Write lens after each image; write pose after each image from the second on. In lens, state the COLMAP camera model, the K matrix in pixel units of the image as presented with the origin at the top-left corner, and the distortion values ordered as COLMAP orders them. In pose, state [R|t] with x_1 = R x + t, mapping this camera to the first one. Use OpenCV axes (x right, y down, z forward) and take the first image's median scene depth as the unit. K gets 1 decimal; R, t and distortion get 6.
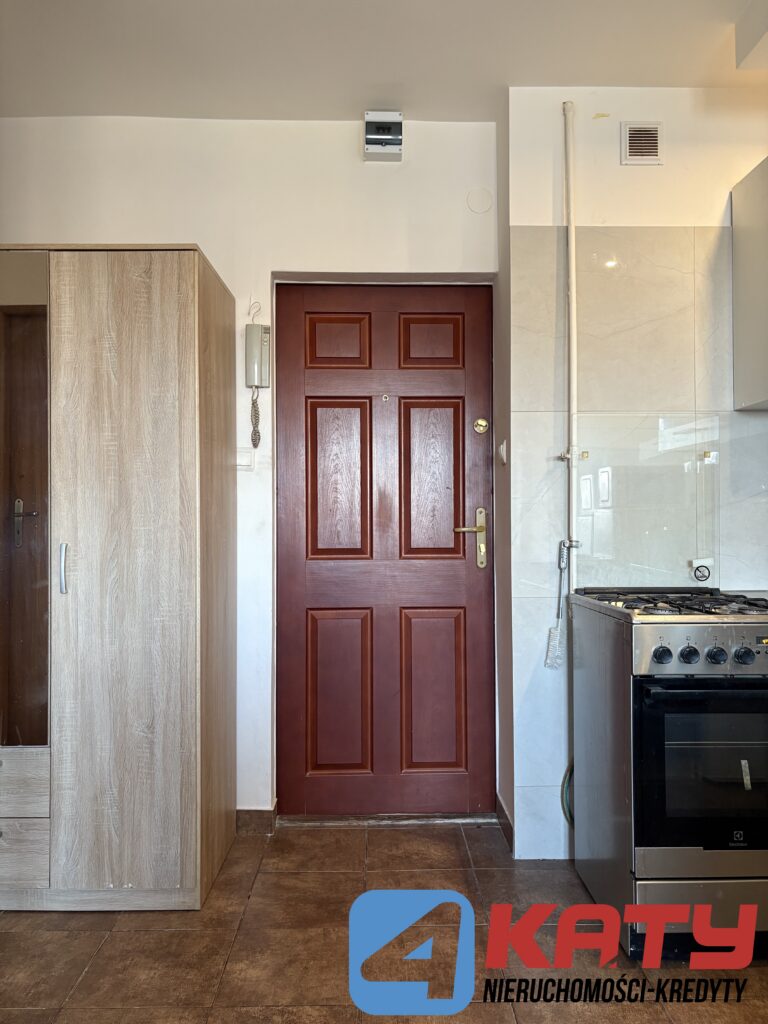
lens RADIAL K [[777.4, 0, 377.4], [0, 777.4, 512.6], [0, 0, 1]] dist [-0.004815, -0.010064]
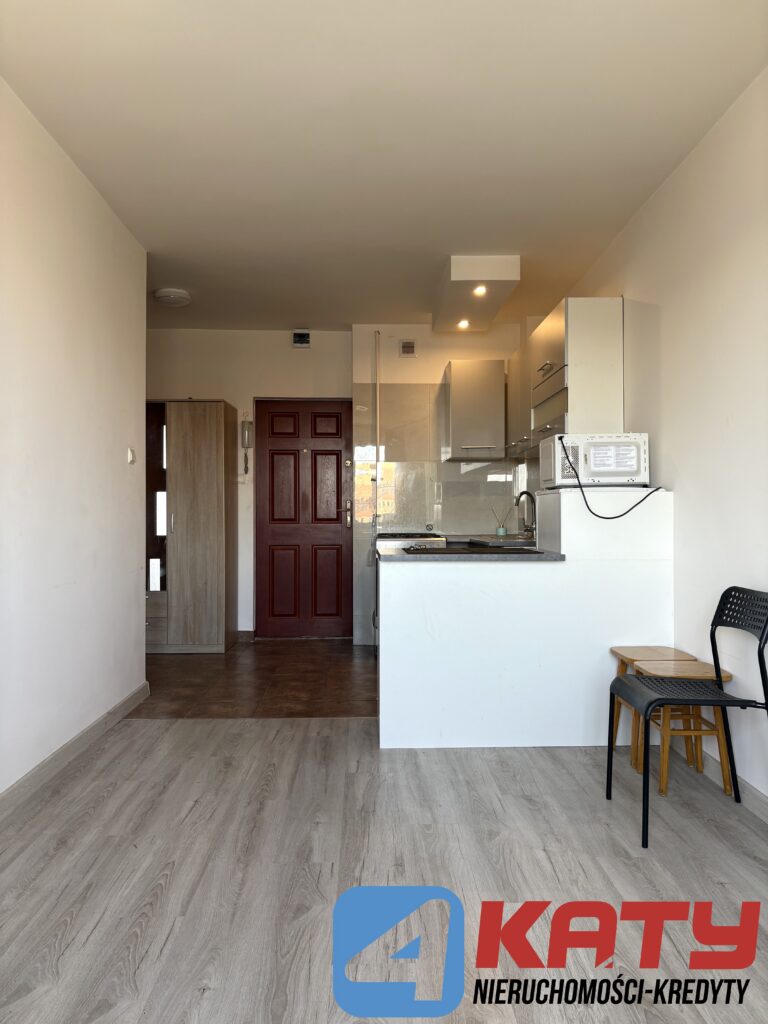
lens RADIAL K [[777.4, 0, 393.0], [0, 777.4, 515.9], [0, 0, 1]] dist [-0.004815, -0.010064]
pose [[0.999697, 0.001155, 0.024607, 0.220872], [-0.001484, 0.999909, 0.013379, 0.008839], [-0.024589, -0.013412, 0.999608, -1.311337]]
